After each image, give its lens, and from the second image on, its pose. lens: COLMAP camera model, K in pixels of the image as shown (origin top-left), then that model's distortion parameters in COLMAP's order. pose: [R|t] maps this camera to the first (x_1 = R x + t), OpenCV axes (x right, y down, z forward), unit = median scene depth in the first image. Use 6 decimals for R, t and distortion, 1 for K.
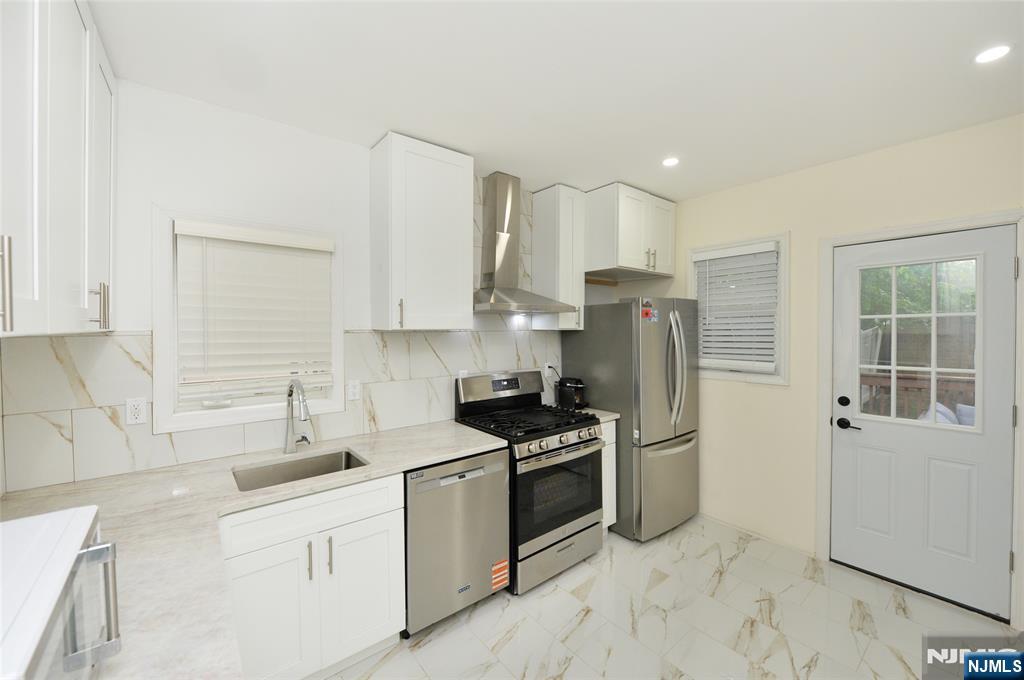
lens RADIAL K [[415.0, 0, 513.4], [0, 415.0, 332.0], [0, 0, 1]] dist [-0.000122, -0.000099]
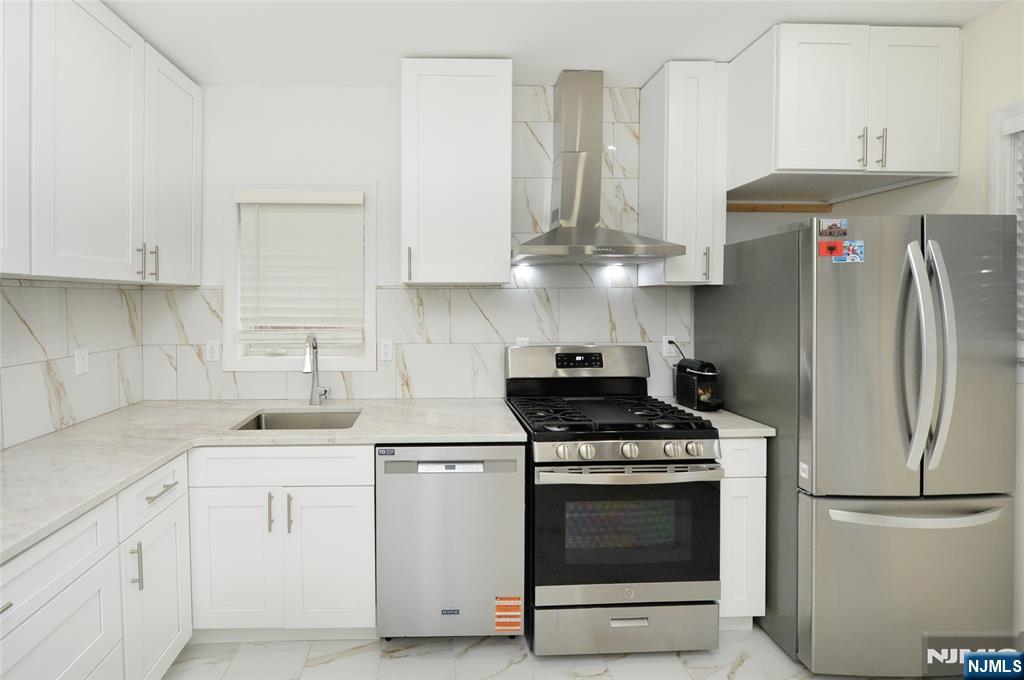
lens RADIAL K [[441.4, 0, 439.5], [0, 441.4, 304.9], [0, 0, 1]] dist [-0.001815, -0.000410]
pose [[0.785606, 0.006155, -0.618696, 0.288008], [-0.007184, 0.999974, 0.000826, 0.032441], [0.618685, 0.003796, 0.785630, 0.257735]]
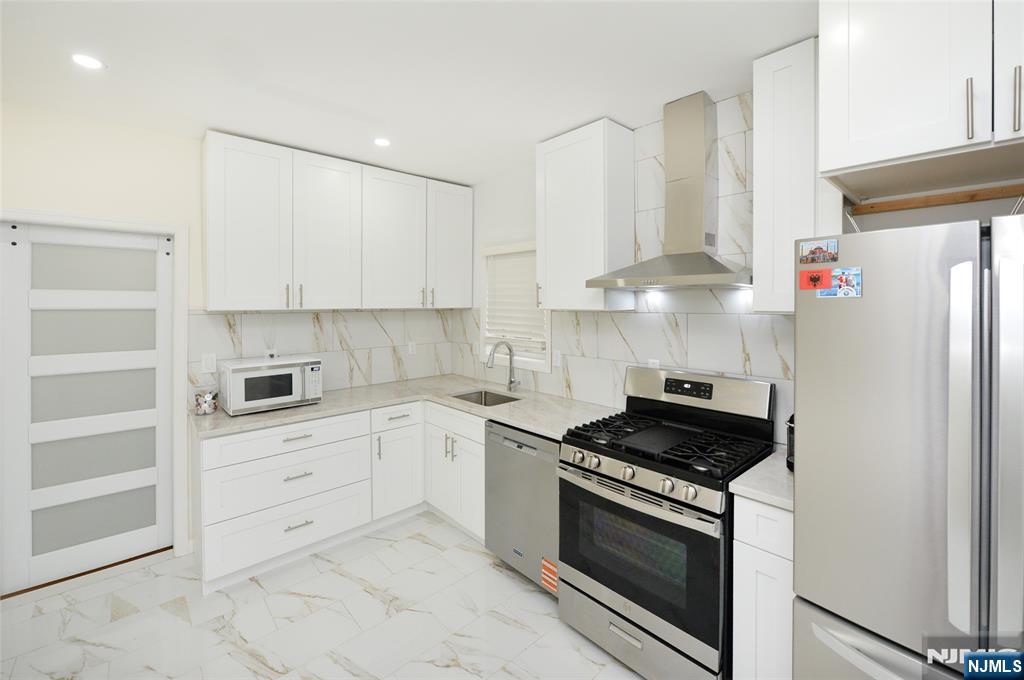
lens RADIAL K [[421.8, 0, 515.4], [0, 421.8, 300.9], [0, 0, 1]] dist [-0.000209, -0.000111]
pose [[0.057100, -0.005219, -0.998355, 0.746177], [-0.013328, 0.999893, -0.005989, -0.017070], [0.998280, 0.013648, 0.057024, 0.711284]]
